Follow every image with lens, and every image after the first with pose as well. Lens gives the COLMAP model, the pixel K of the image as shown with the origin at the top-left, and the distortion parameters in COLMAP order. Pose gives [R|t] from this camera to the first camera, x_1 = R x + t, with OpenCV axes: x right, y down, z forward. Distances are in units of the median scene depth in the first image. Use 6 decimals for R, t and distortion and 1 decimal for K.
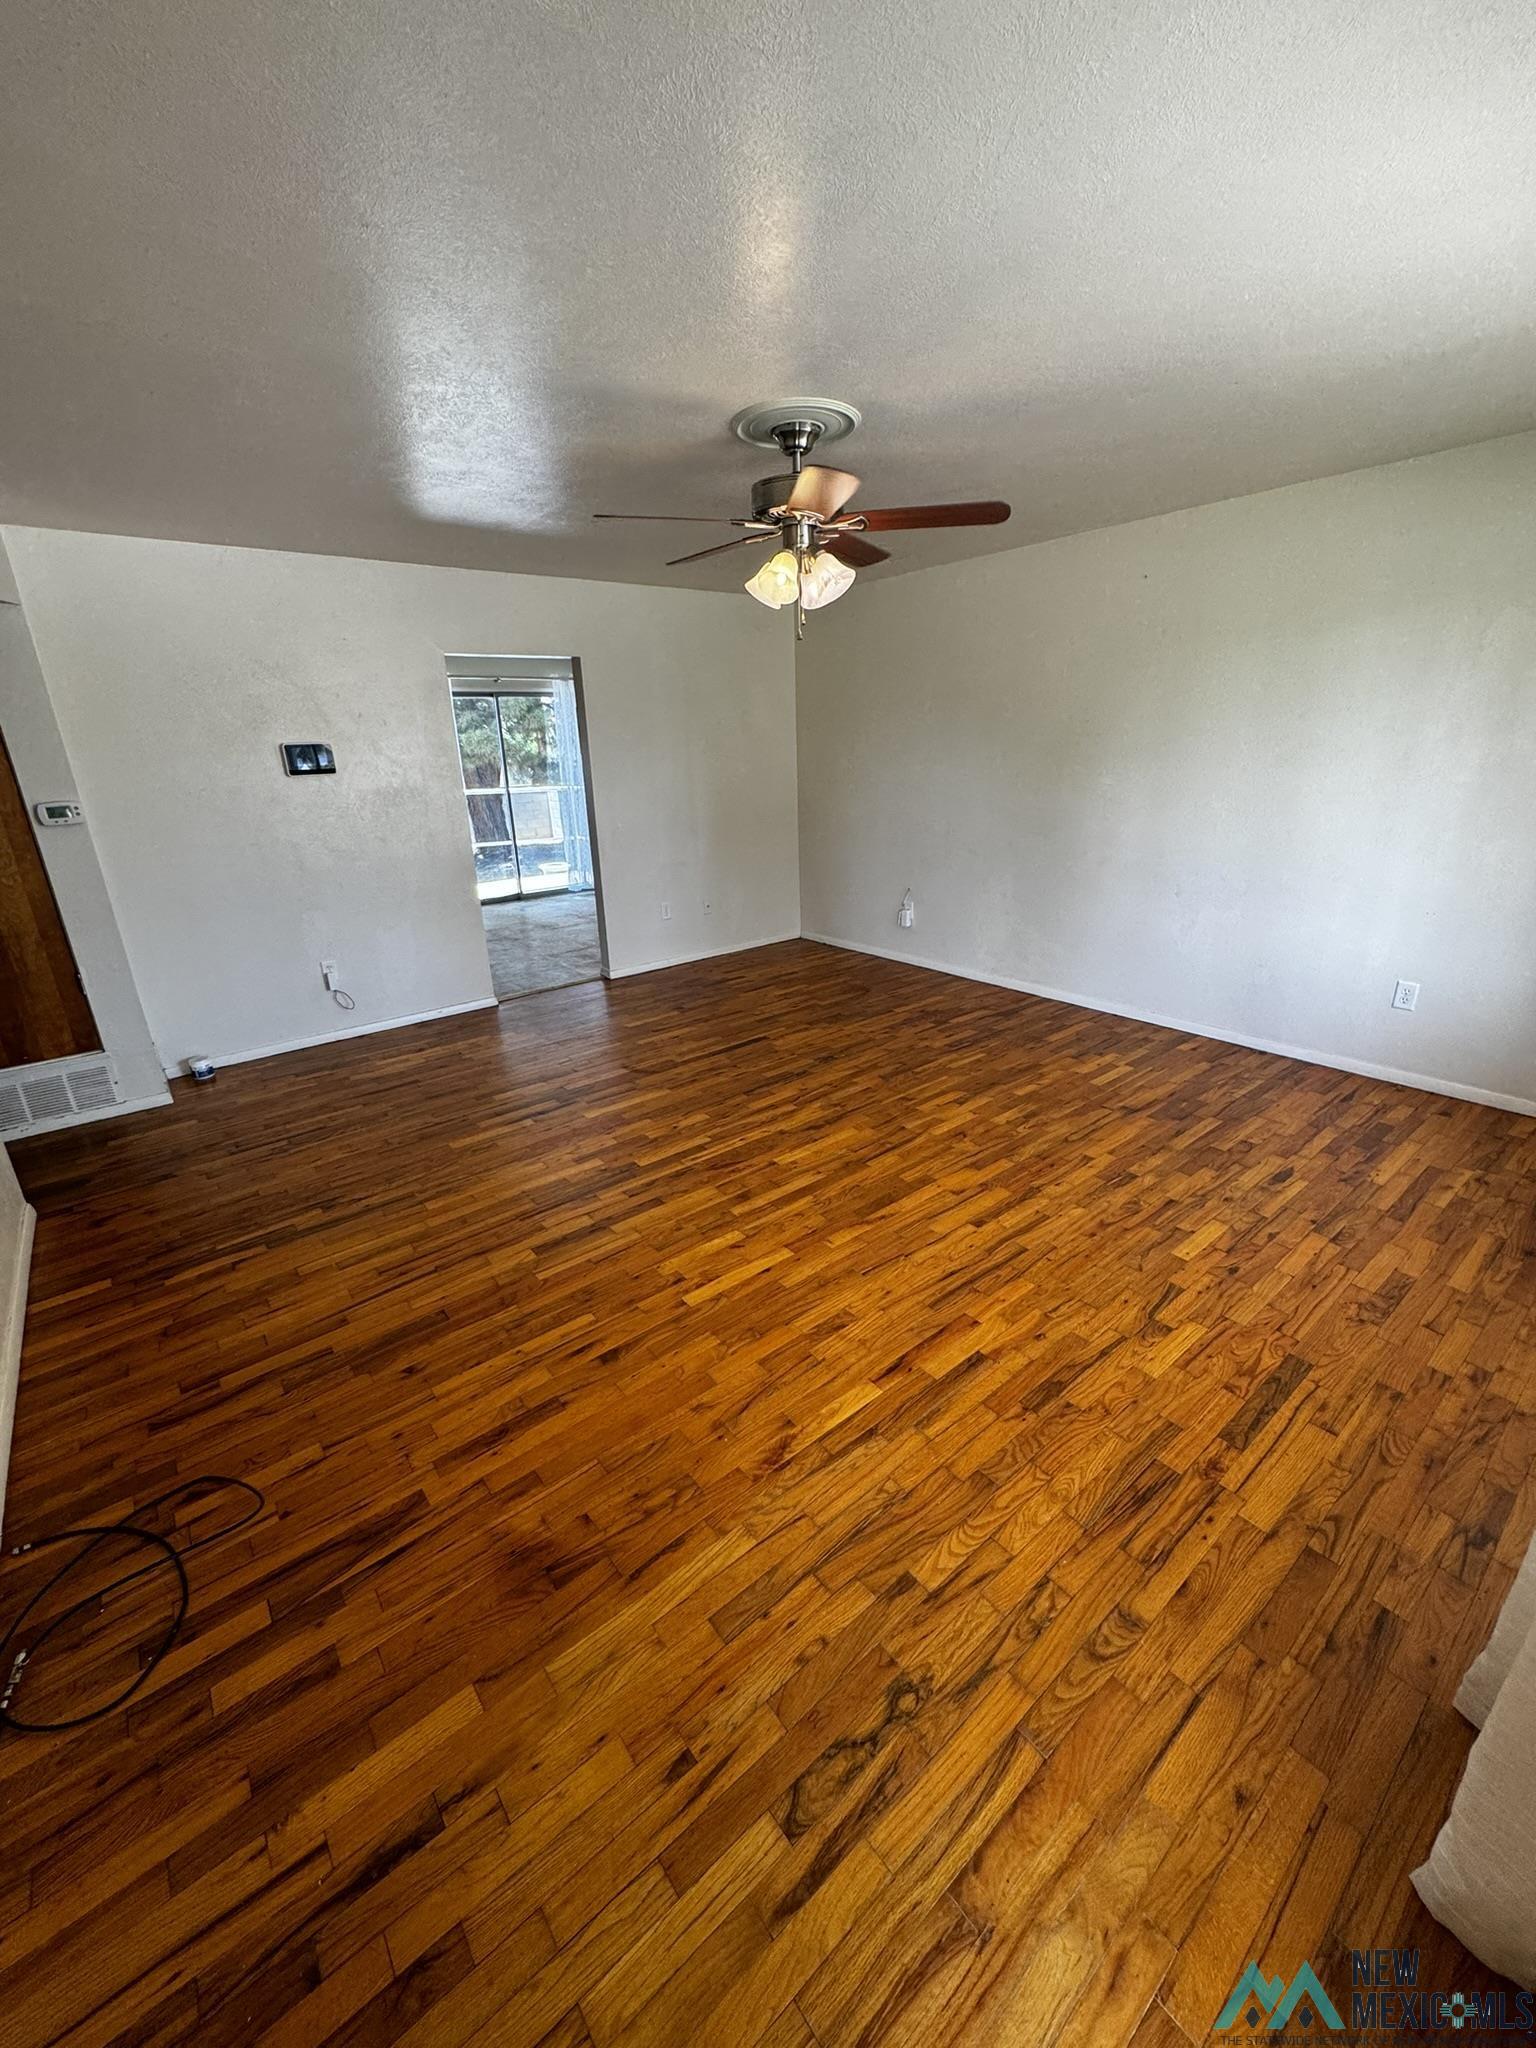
lens RADIAL K [[827.4, 0, 766.5], [0, 827.4, 1020.2], [0, 0, 1]] dist [-0.003741, 0.000081]
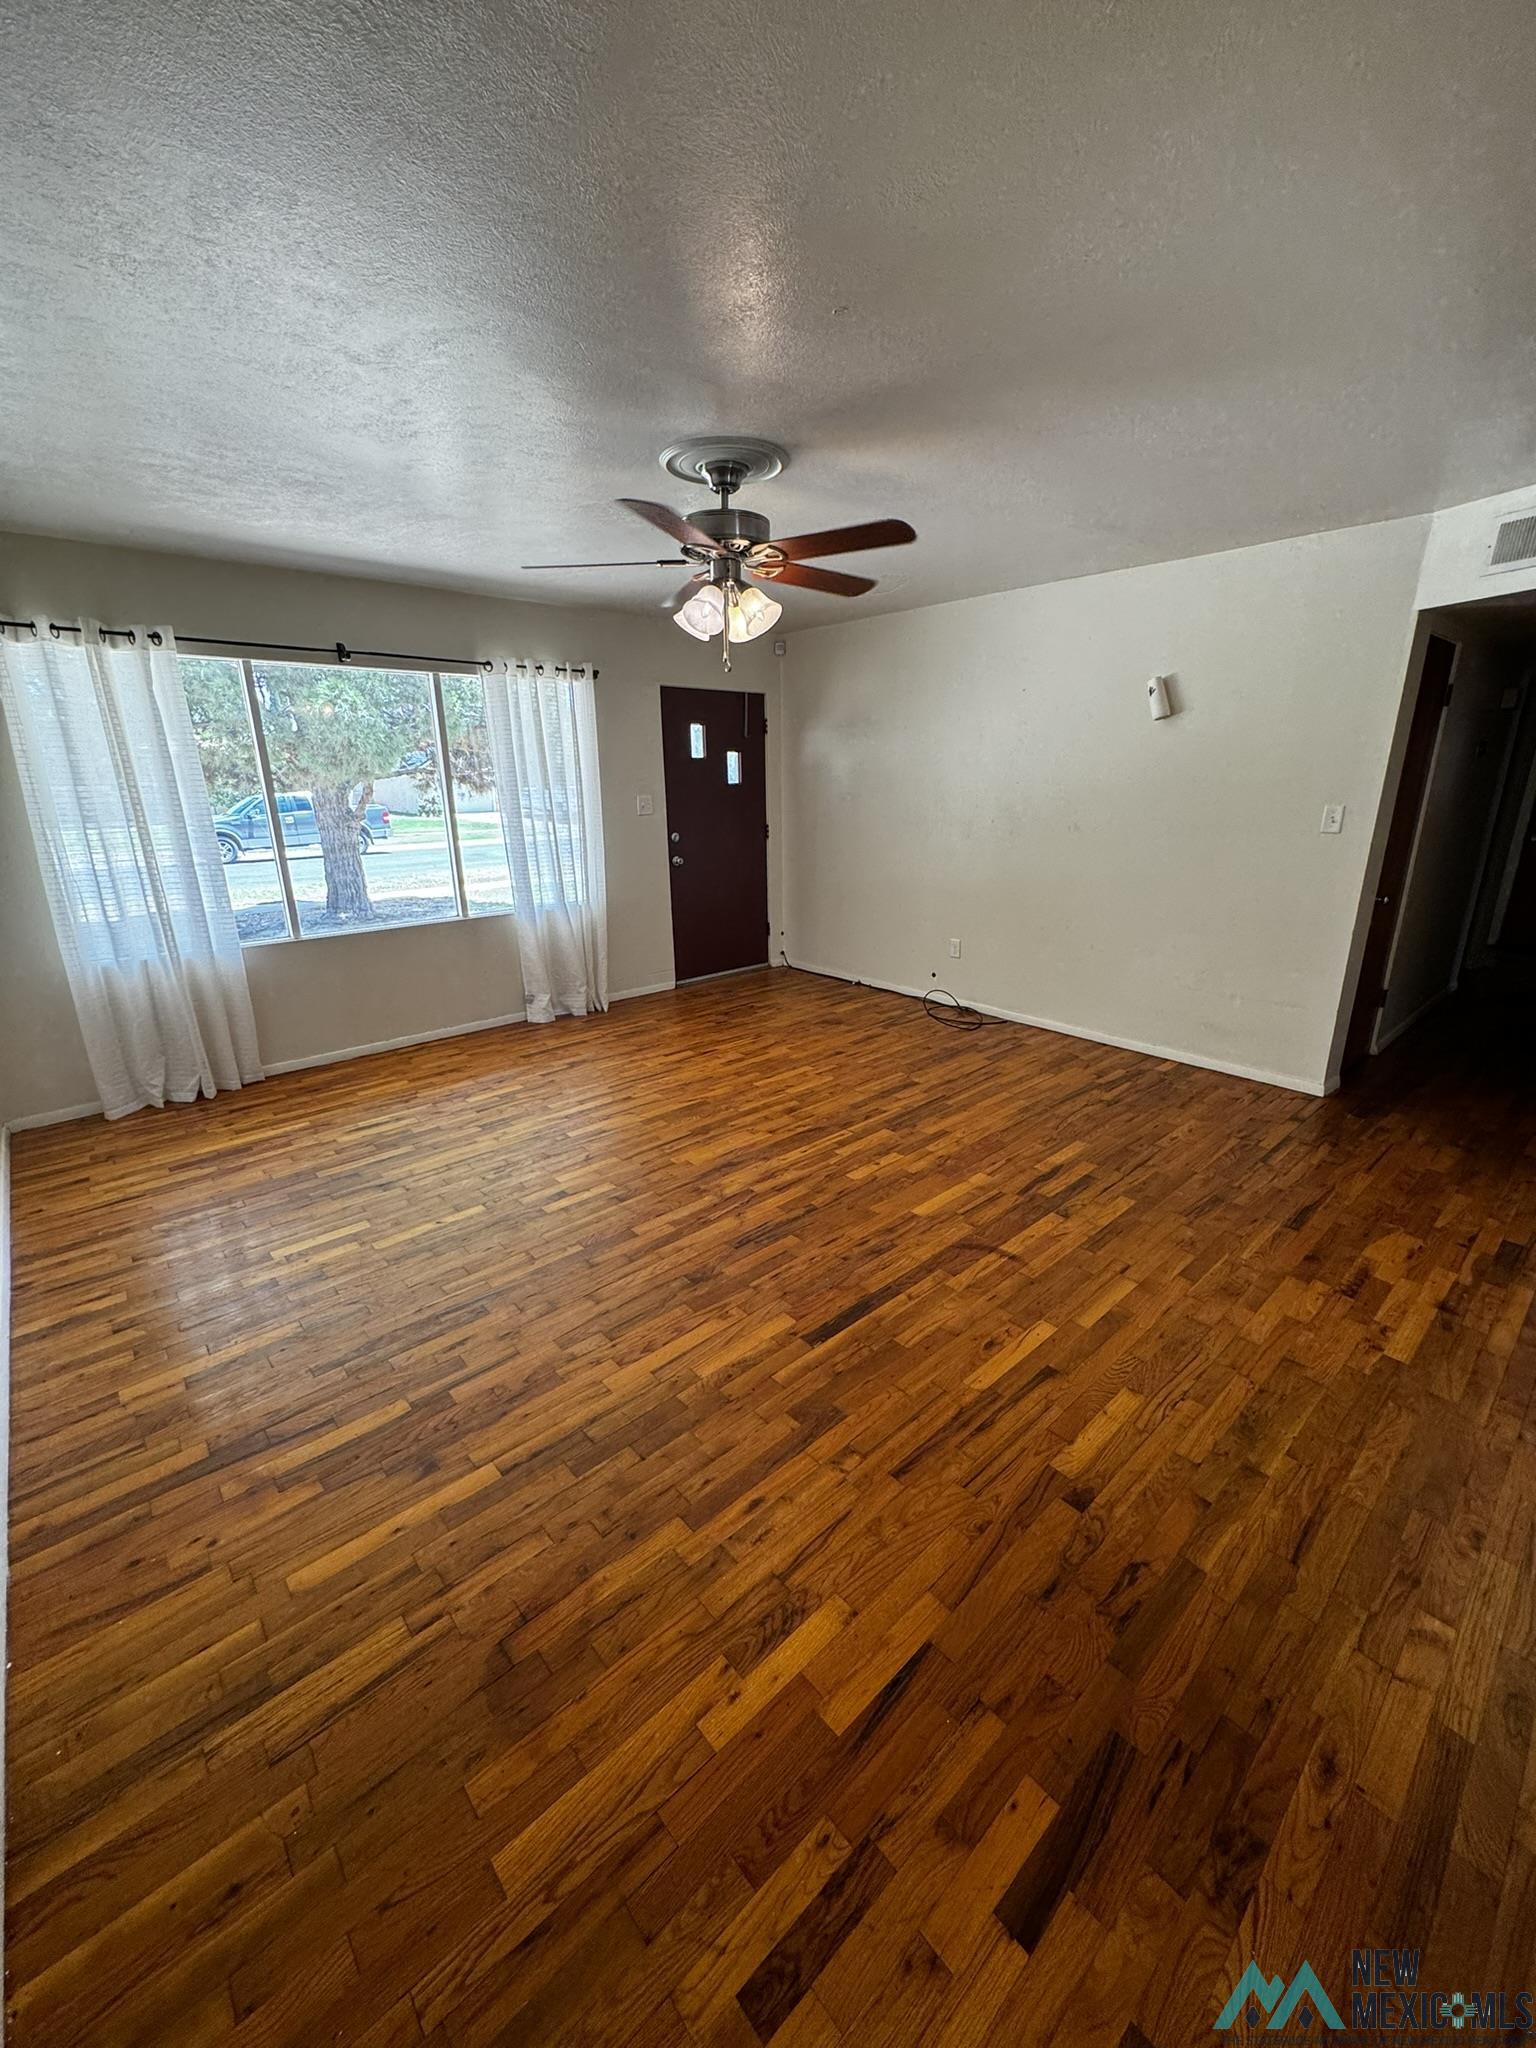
lens RADIAL K [[827.4, 0, 766.5], [0, 827.4, 1020.2], [0, 0, 1]] dist [-0.003741, 0.000081]
pose [[-0.997852, 0.054858, -0.035799, 0.045351], [0.023858, 0.813322, 0.581325, -0.603077], [0.061006, 0.579222, -0.812884, 1.786546]]
